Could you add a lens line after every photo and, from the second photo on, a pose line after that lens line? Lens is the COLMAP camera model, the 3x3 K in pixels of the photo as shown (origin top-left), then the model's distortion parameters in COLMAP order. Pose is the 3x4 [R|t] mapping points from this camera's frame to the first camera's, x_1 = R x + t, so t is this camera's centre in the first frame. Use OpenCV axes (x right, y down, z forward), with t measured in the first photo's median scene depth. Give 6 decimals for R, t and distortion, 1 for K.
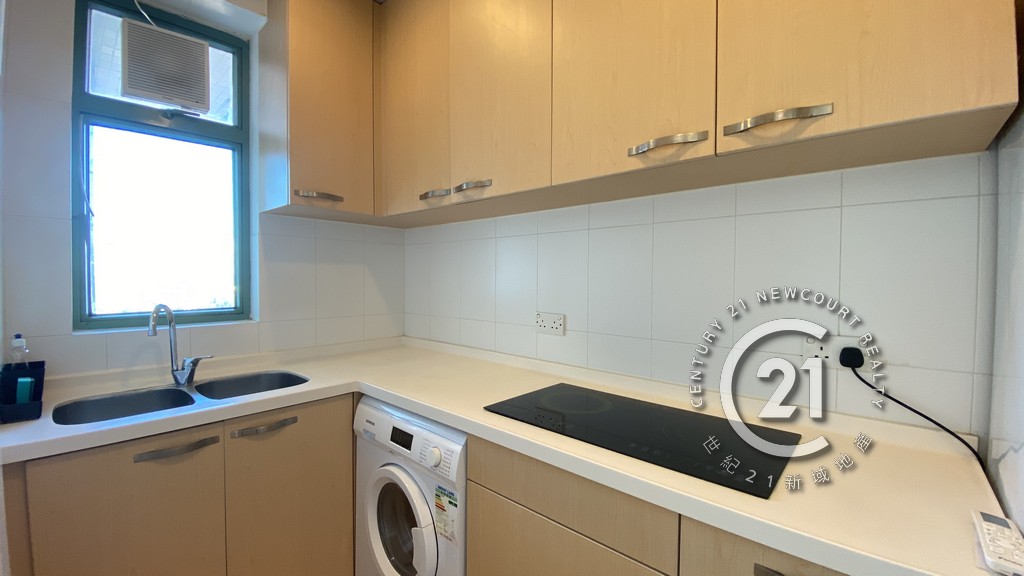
lens RADIAL K [[420.9, 0, 512.0], [0, 420.9, 288.0], [0, 0, 1]] dist [0.002274, 0.000074]
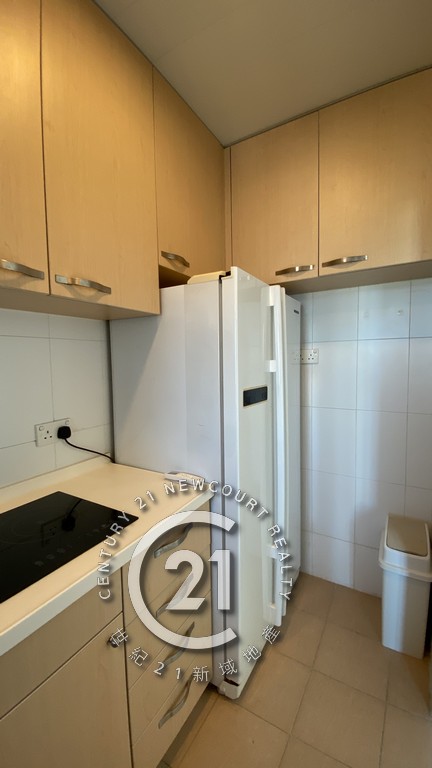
lens RADIAL K [[315.7, 0, 216.0], [0, 315.7, 384.0], [0, 0, 1]] dist [0.002274, 0.000074]
pose [[-0.204348, -0.078357, 0.975757, -0.543510], [0.040873, 0.995239, 0.088481, -0.118580], [-0.978045, 0.057963, -0.200172, 0.728169]]
